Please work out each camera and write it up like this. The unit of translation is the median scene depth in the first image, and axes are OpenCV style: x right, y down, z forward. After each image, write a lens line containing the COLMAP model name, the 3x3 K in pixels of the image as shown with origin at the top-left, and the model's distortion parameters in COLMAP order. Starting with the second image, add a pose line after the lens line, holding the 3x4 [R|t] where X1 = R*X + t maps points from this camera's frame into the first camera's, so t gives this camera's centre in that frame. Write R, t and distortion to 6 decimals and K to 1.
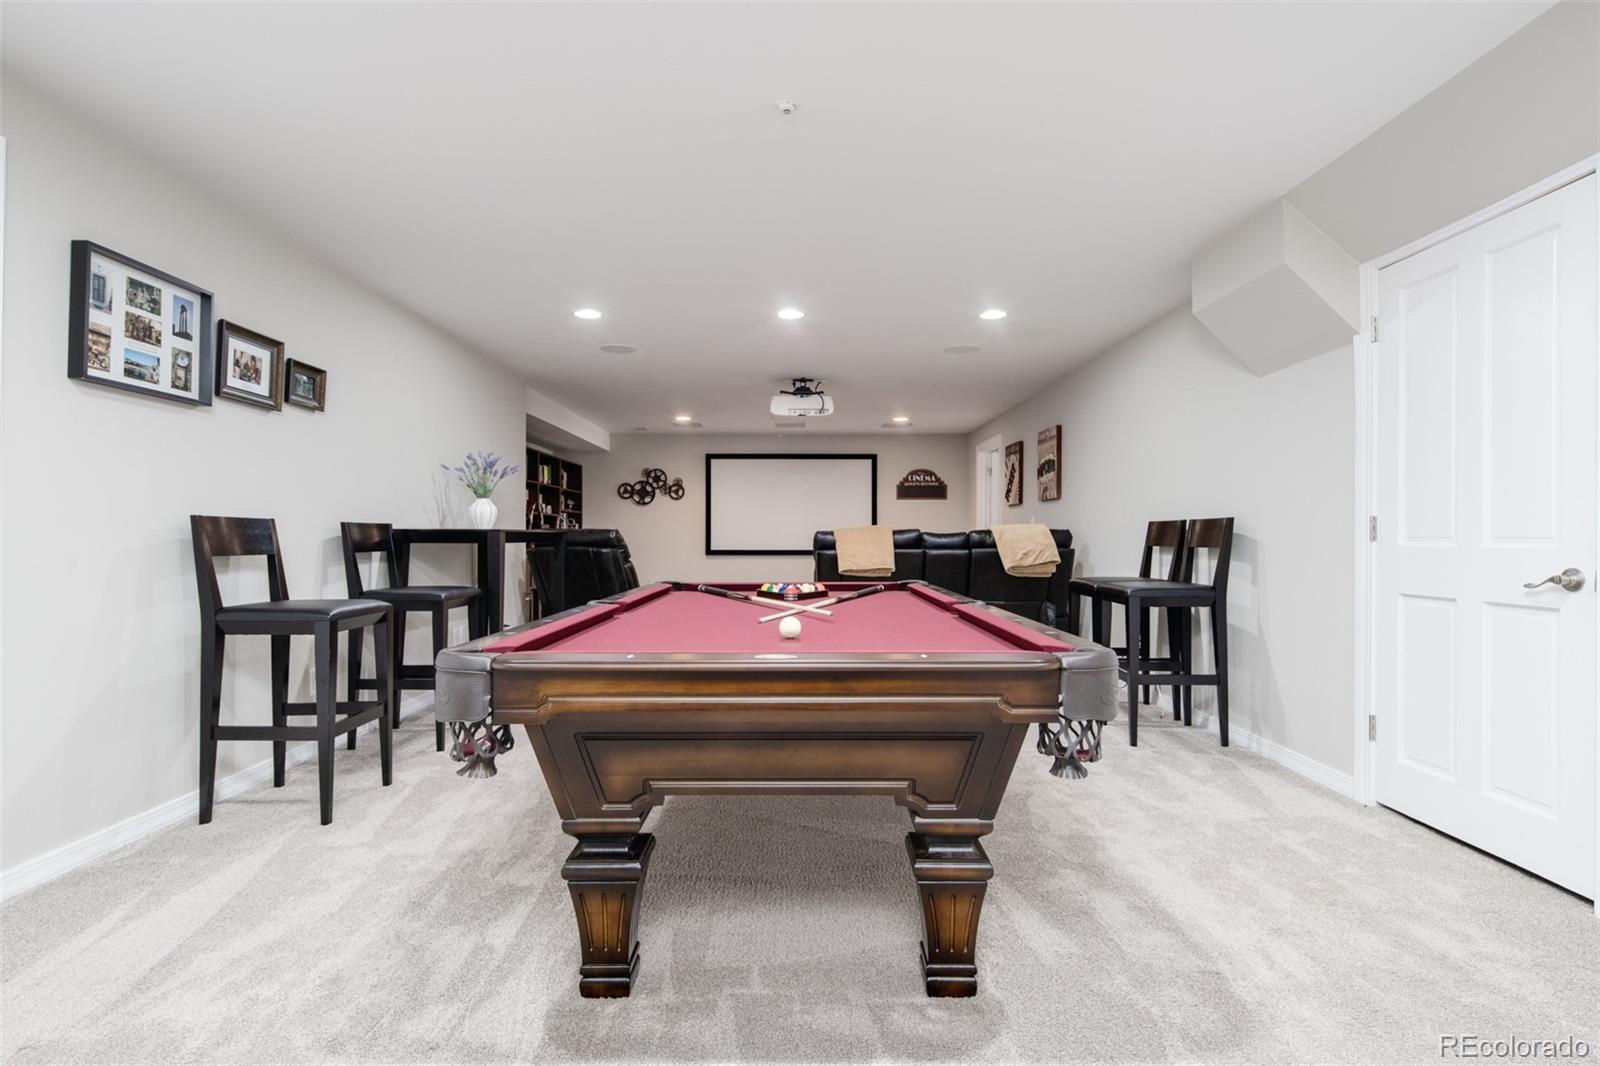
lens RADIAL K [[1259.7, 0, 798.0], [0, 1259.7, 530.4], [0, 0, 1]] dist [-0.001290, -0.000056]
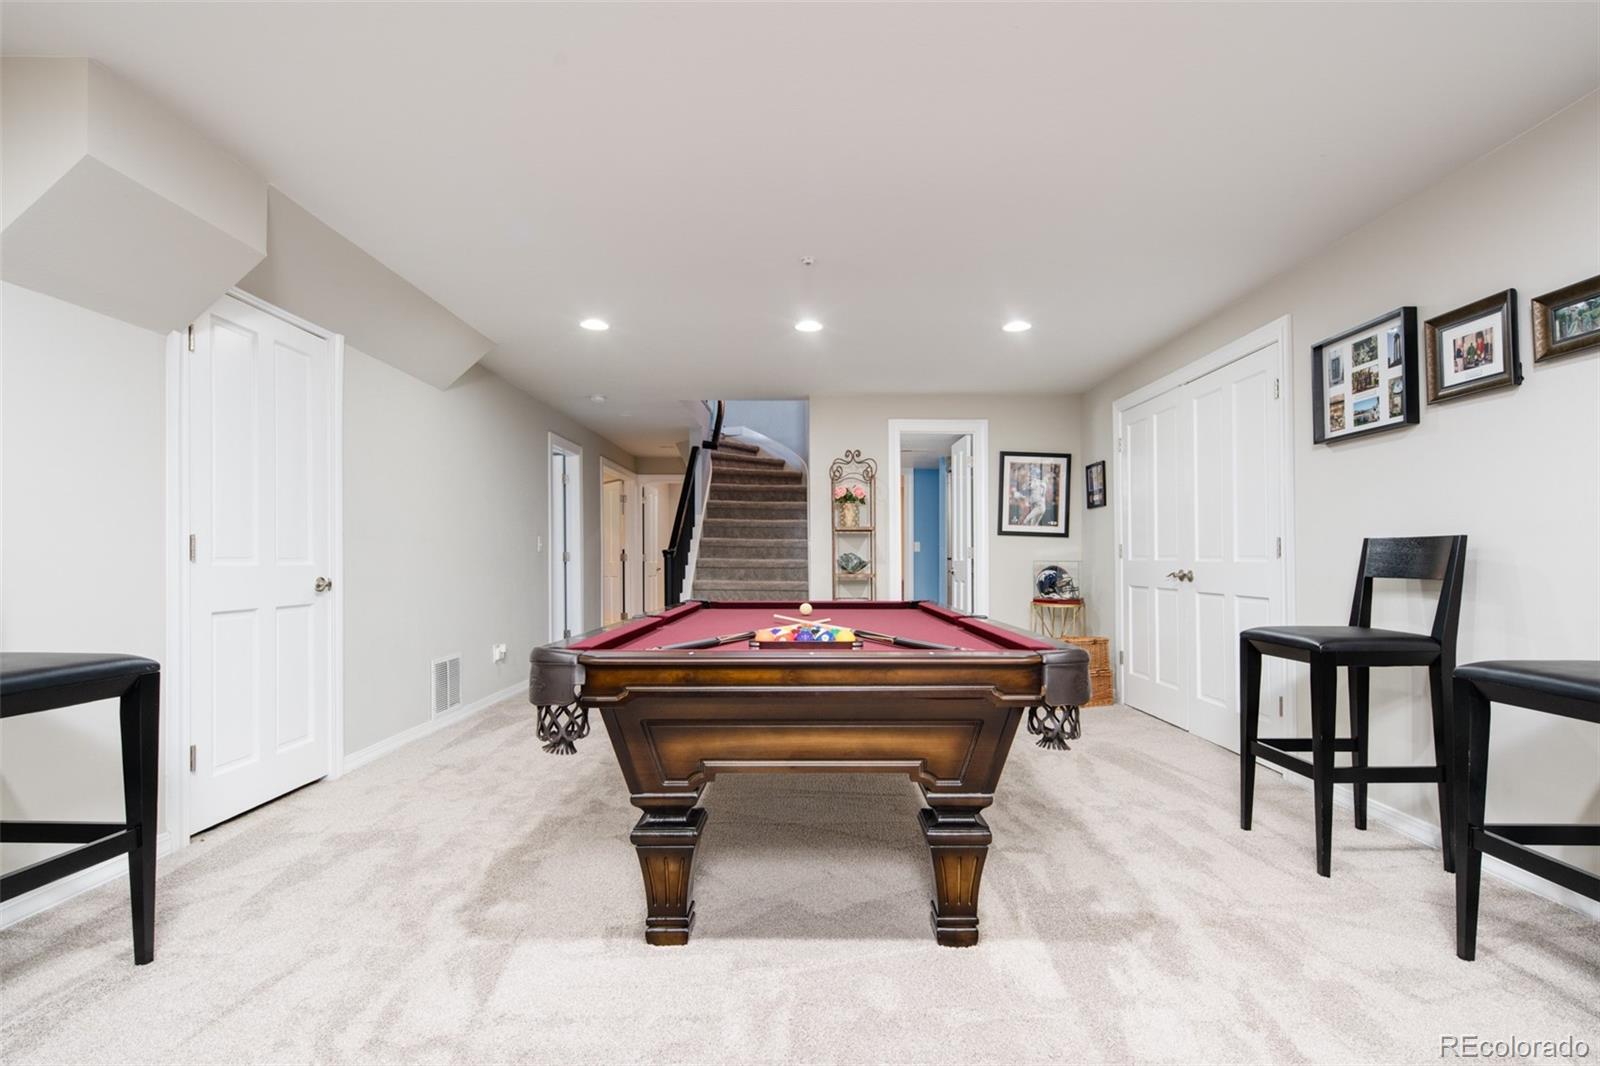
lens RADIAL K [[1259.7, 0, 800.6], [0, 1259.7, 535.9], [0, 0, 1]] dist [-0.001290, -0.000056]
pose [[-0.999930, -0.000788, 0.011781, -0.008172], [-0.001057, 0.999739, -0.022837, 0.006584], [-0.011760, -0.022847, -0.999670, 1.255881]]
